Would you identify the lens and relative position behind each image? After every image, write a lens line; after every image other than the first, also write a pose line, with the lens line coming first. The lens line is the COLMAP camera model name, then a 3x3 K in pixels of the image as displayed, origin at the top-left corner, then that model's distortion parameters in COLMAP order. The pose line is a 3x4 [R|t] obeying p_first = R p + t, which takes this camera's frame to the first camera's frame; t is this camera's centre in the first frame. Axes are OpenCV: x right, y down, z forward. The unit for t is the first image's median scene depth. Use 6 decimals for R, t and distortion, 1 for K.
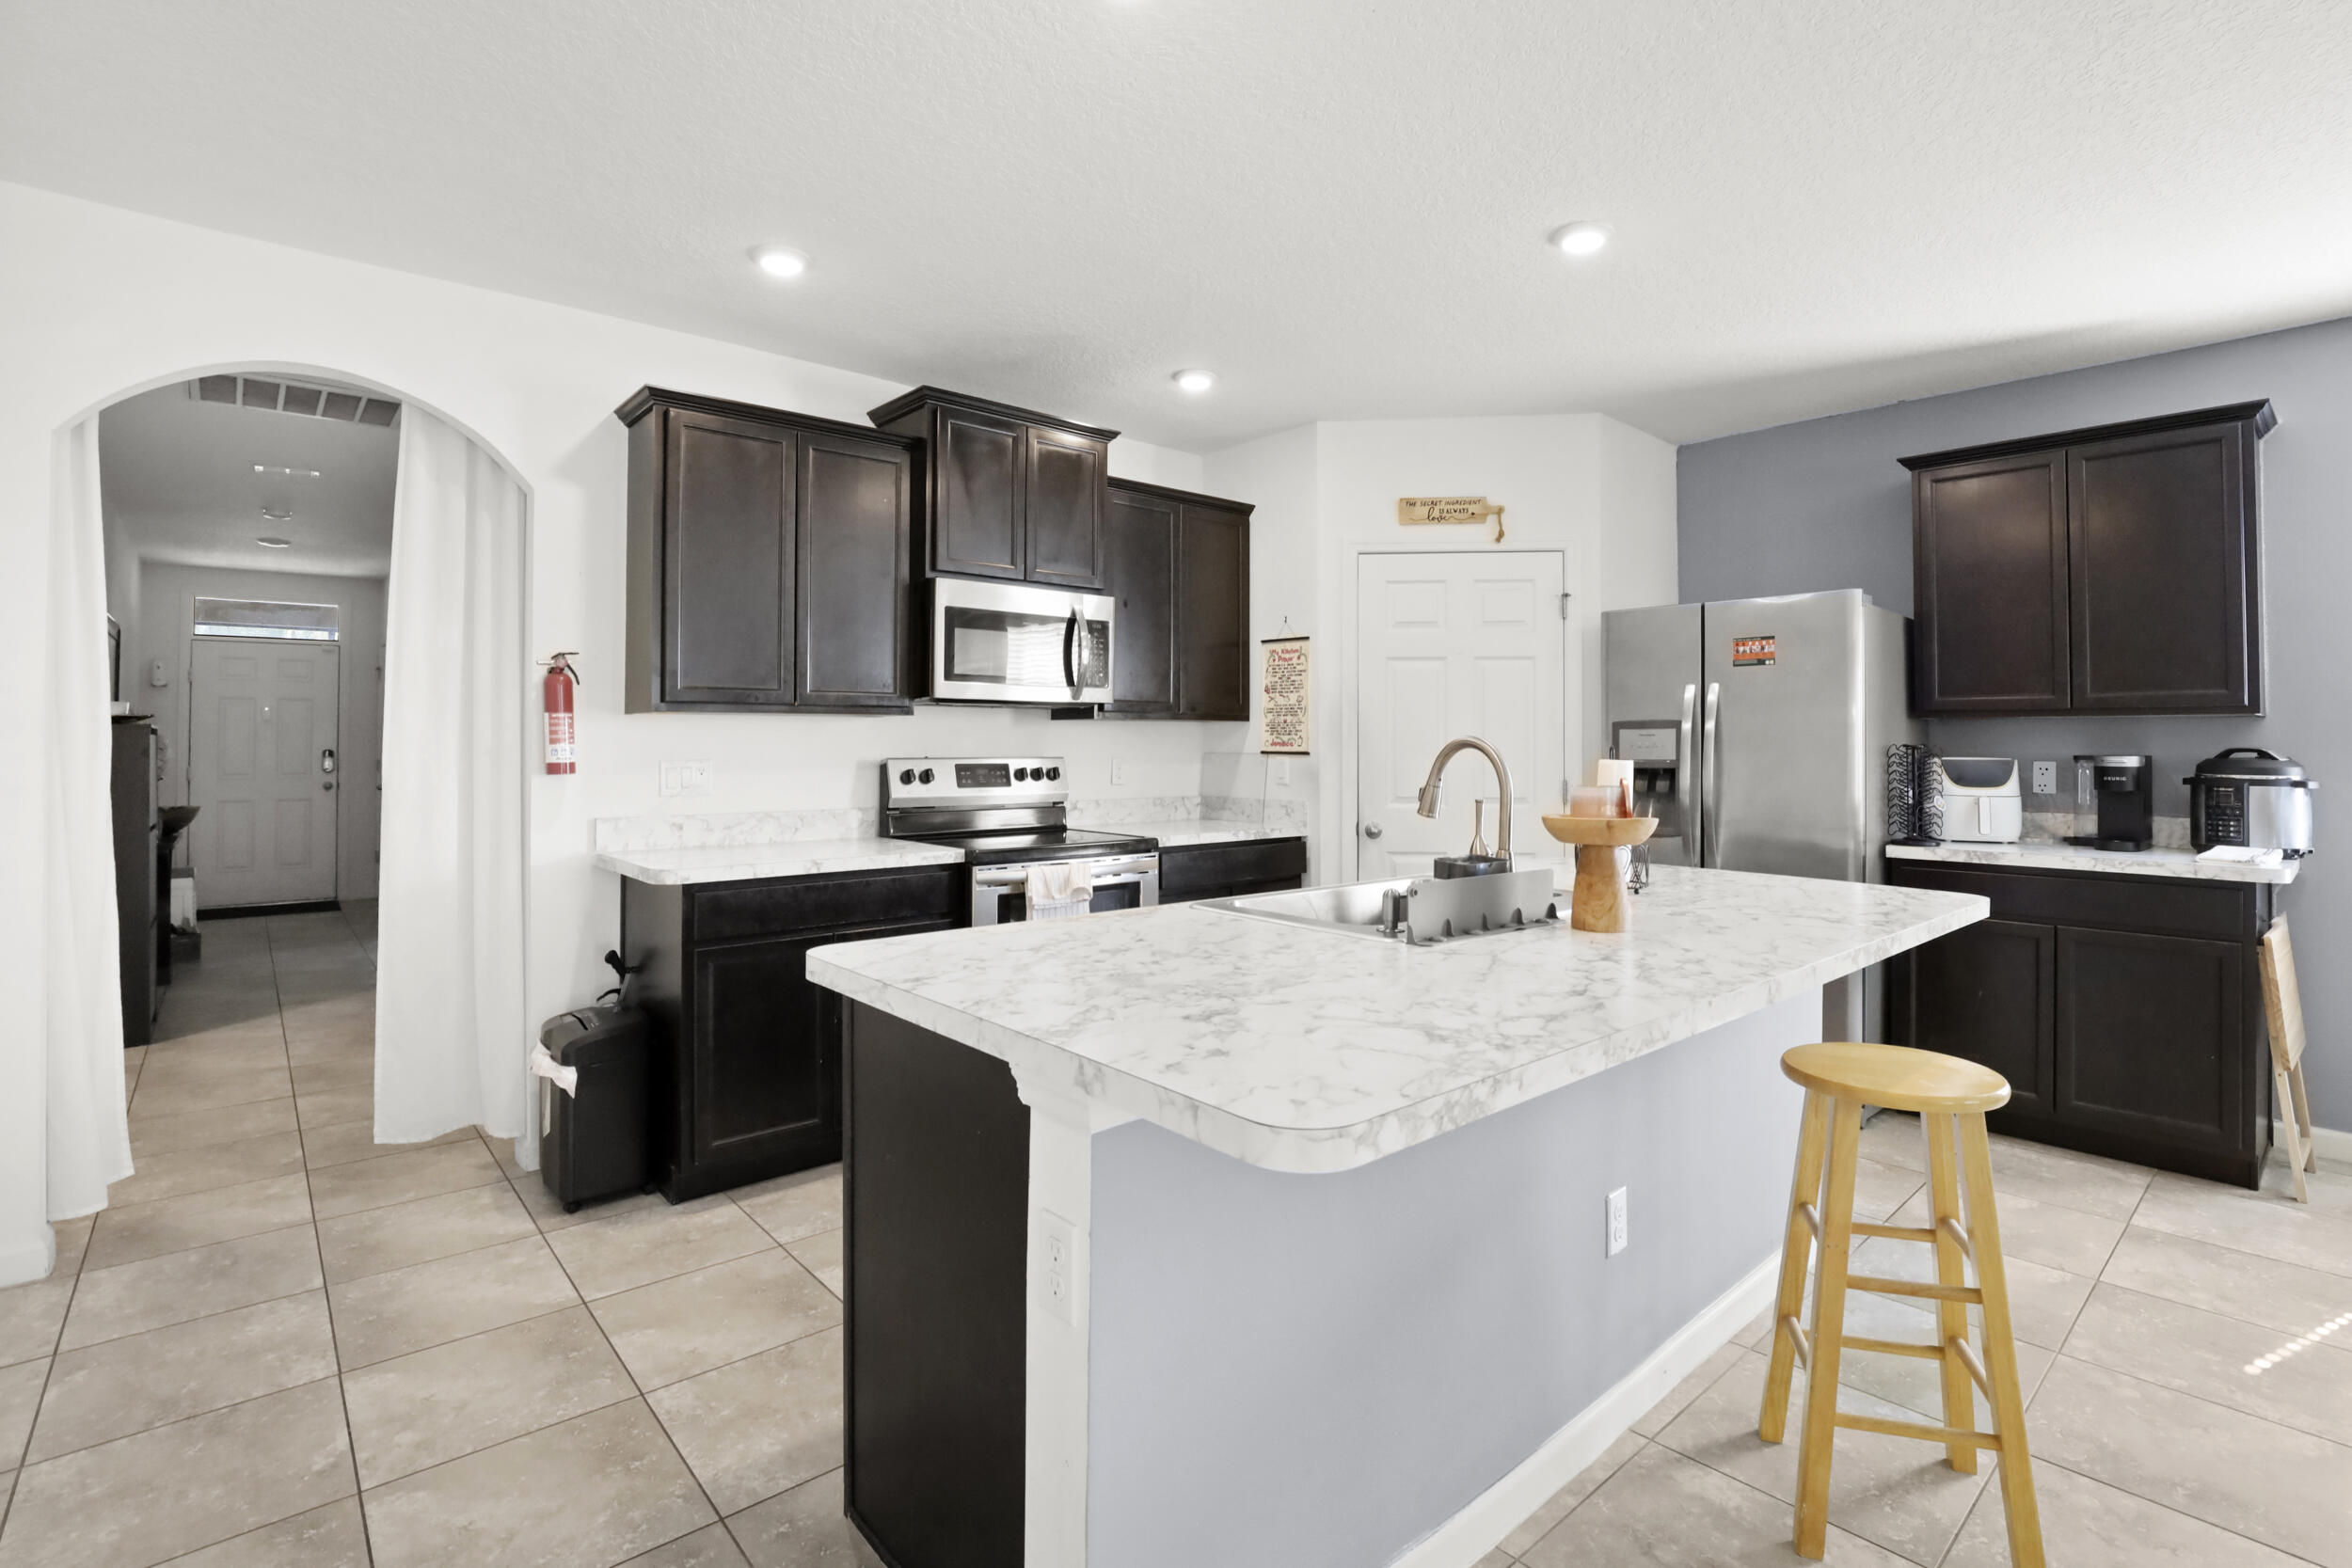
lens RADIAL K [[1082.7, 0, 1168.4], [0, 1082.7, 732.0], [0, 0, 1]] dist [-0.030454, 0.002827]
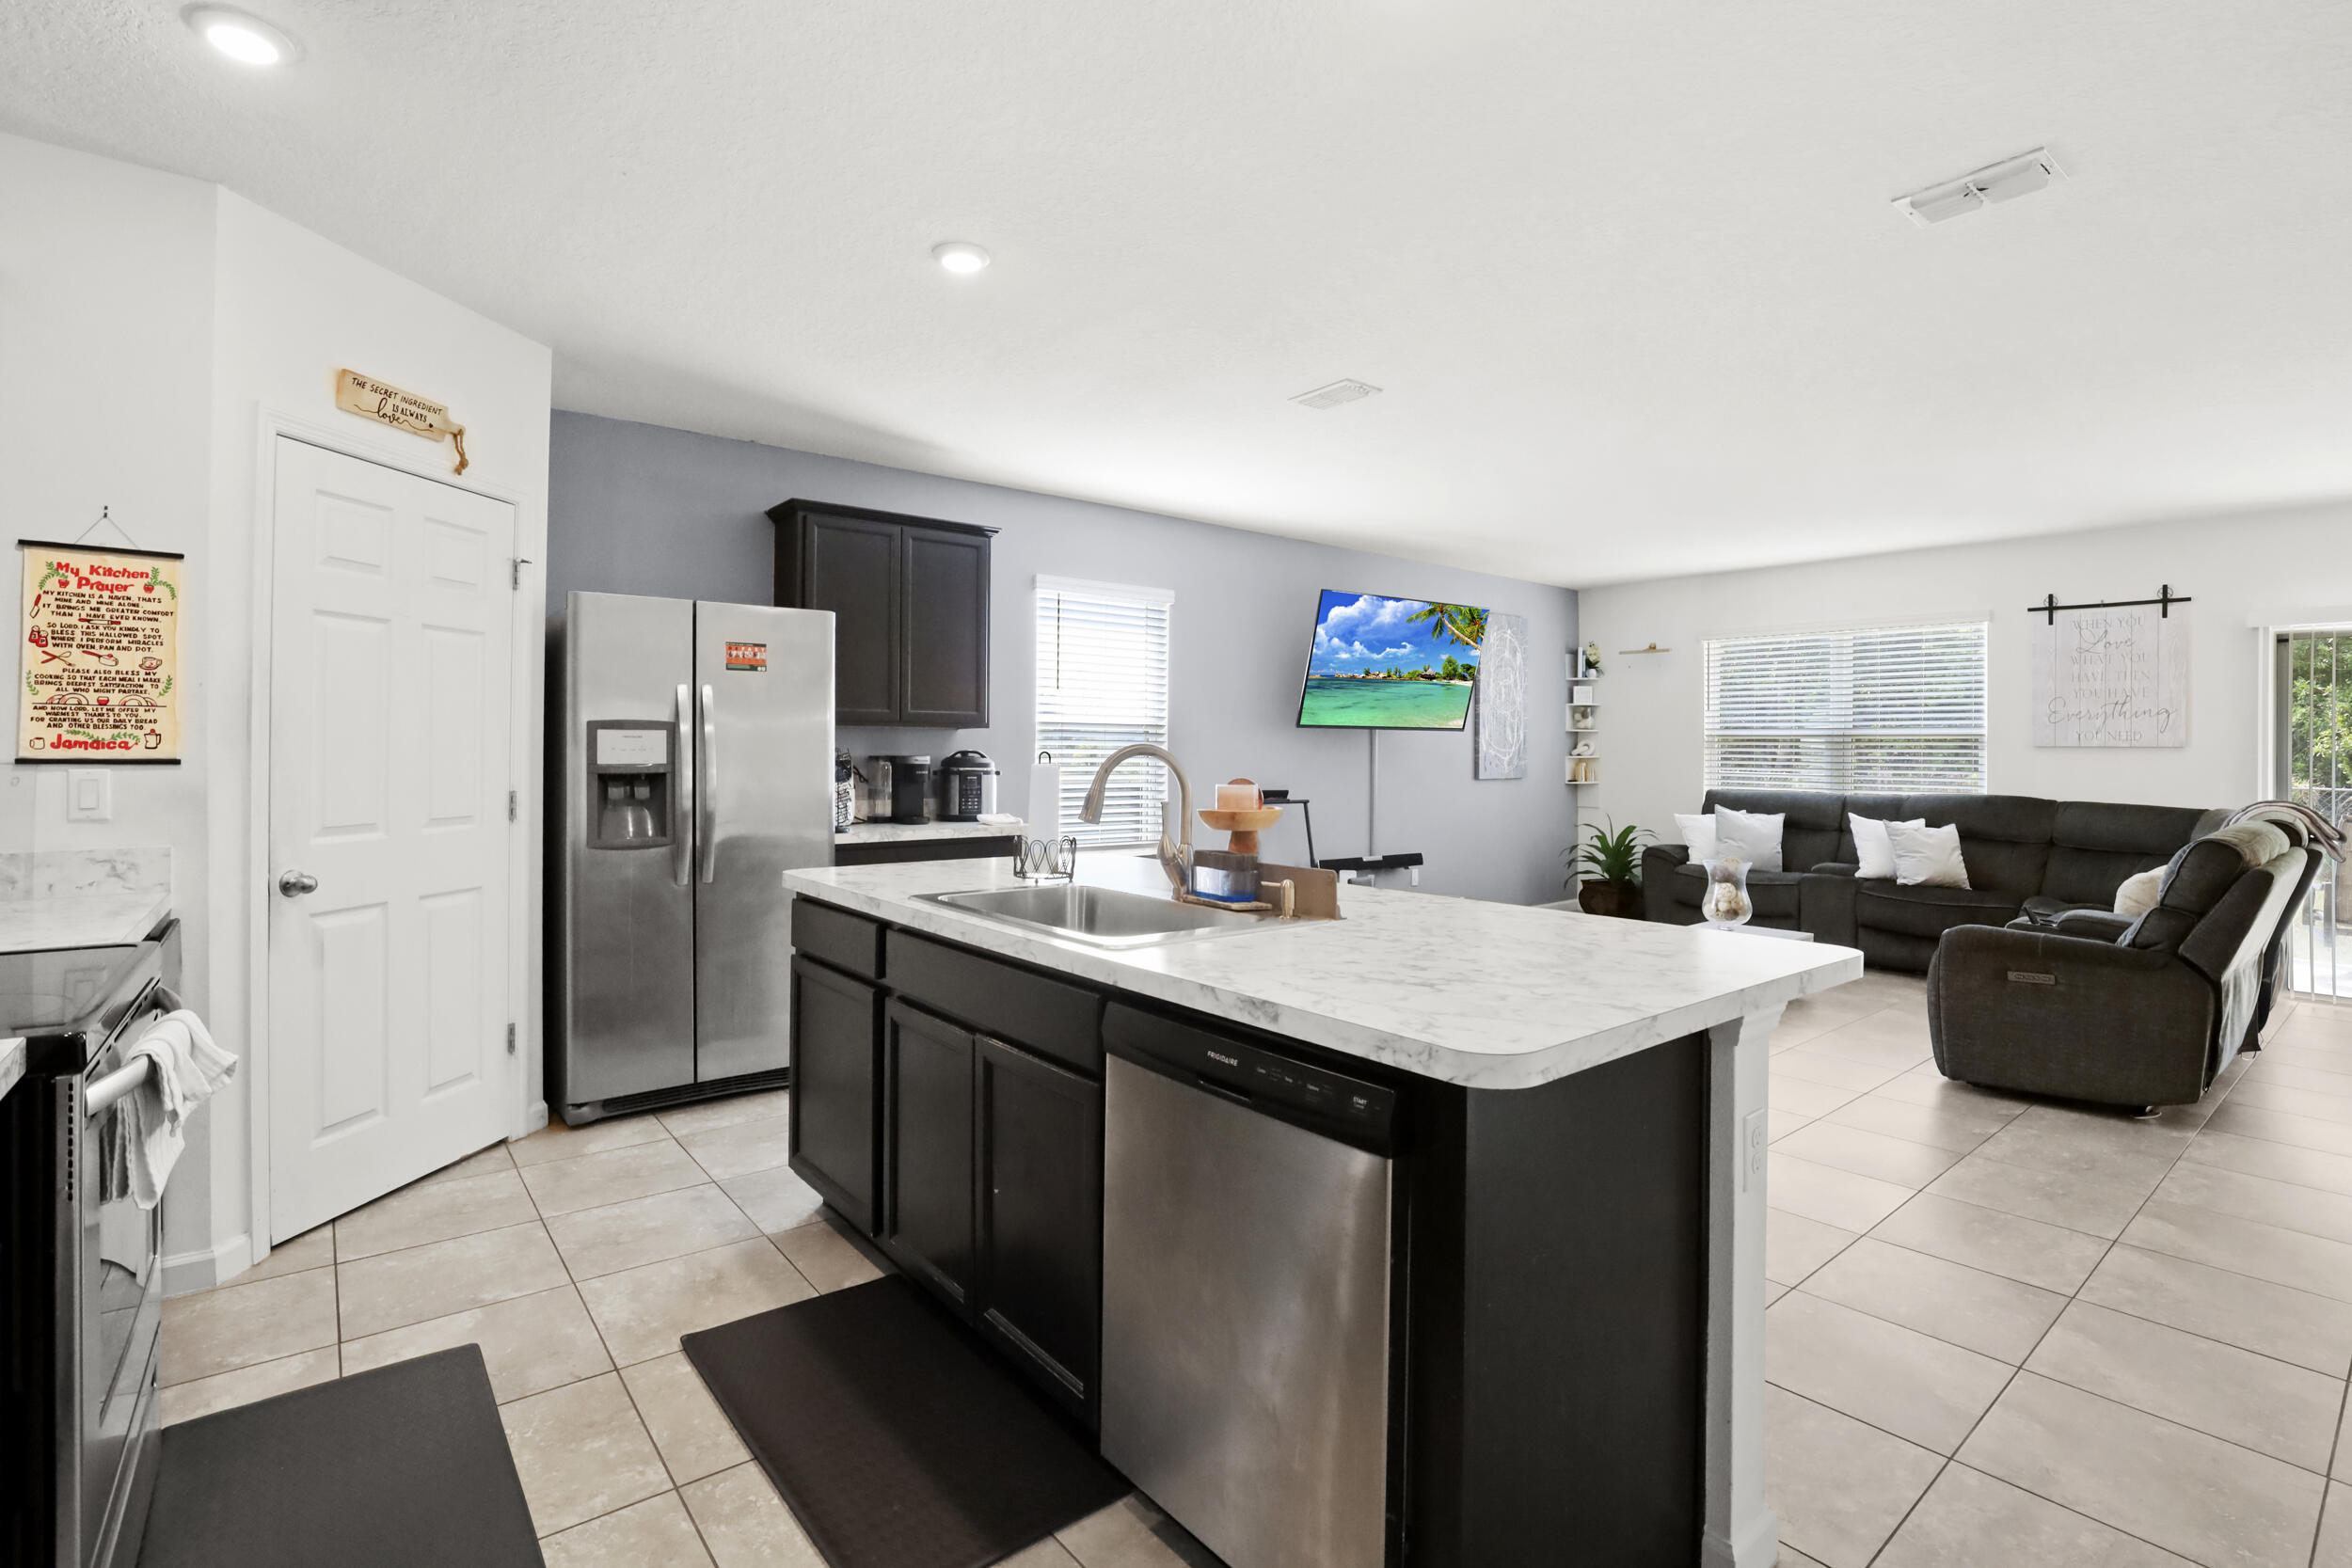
lens RADIAL K [[1082.7, 0, 1155.7], [0, 1082.7, 739.3], [0, 0, 1]] dist [-0.030454, 0.002827]
pose [[0.048397, 0.005761, 0.998812, -0.439796], [-0.019581, 0.999797, -0.004818, 0.000990], [-0.998636, -0.019325, 0.048500, 0.521956]]
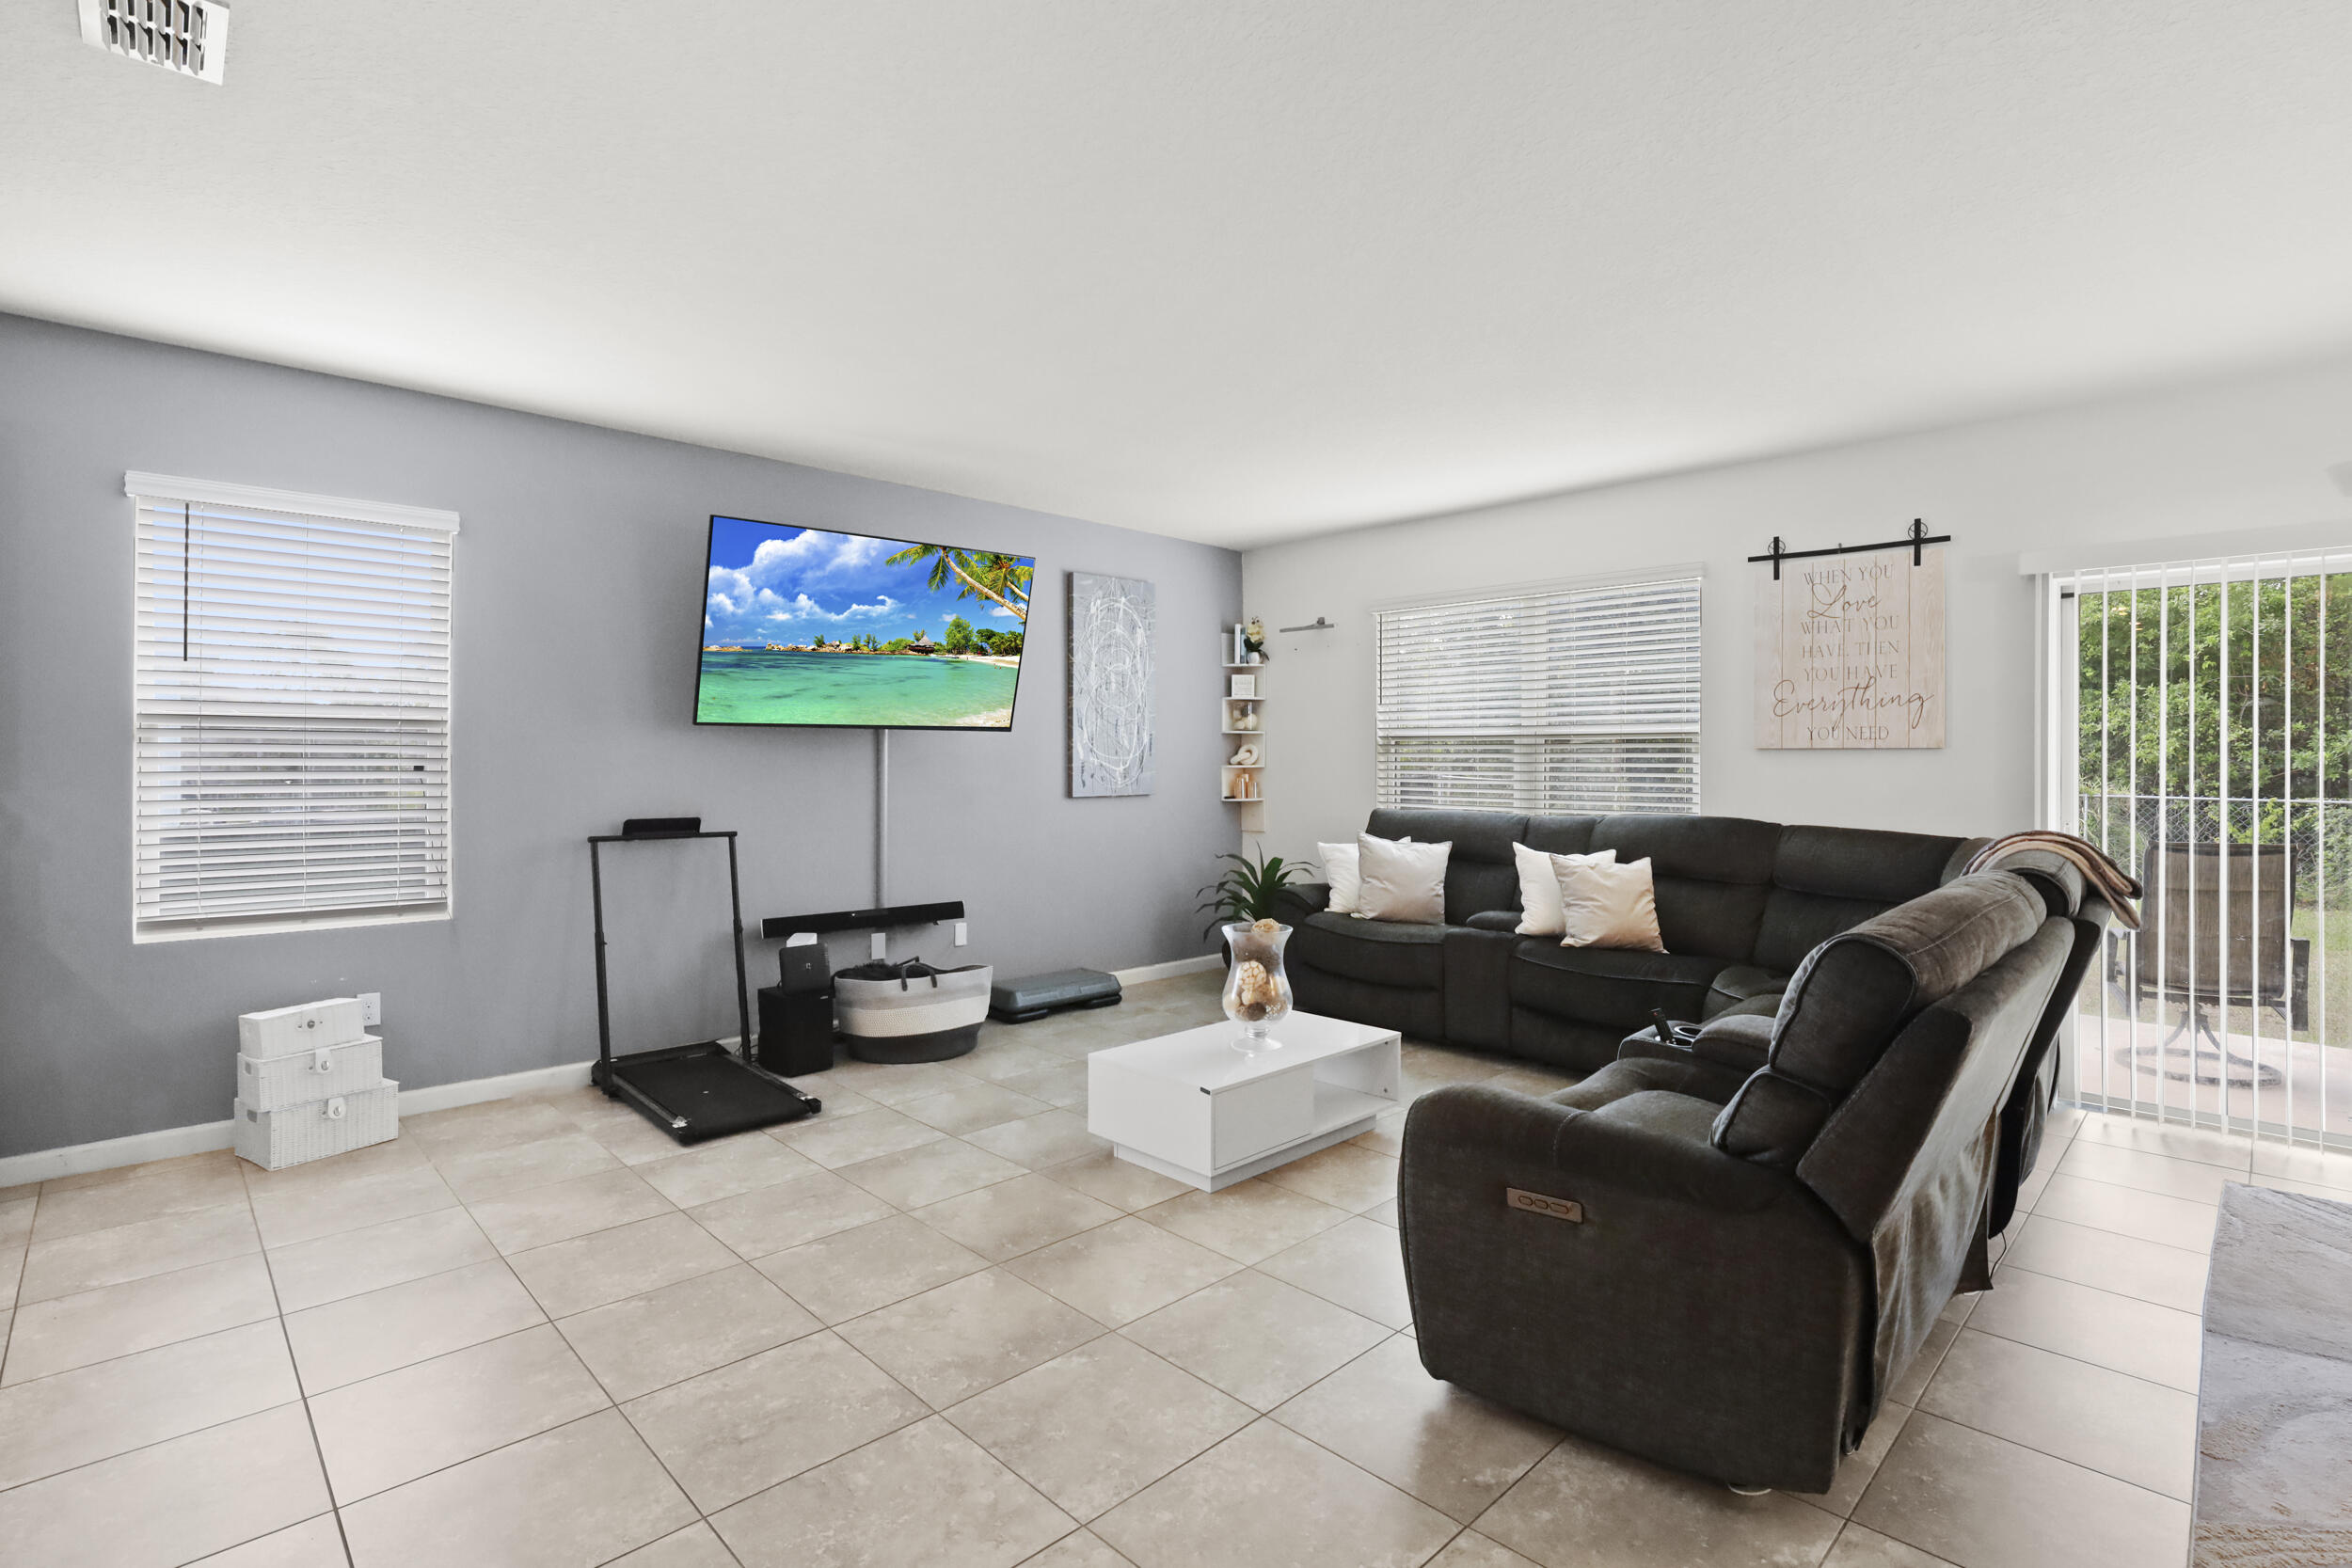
lens RADIAL K [[1108.6, 0, 1181.4], [0, 1108.6, 772.7], [0, 0, 1]] dist [-0.019130, 0.001749]
pose [[-0.068868, -0.013984, 0.997528, -0.253218], [-0.016654, 0.999779, 0.012866, 0.000155], [-0.997487, -0.015727, -0.069085, 0.323689]]
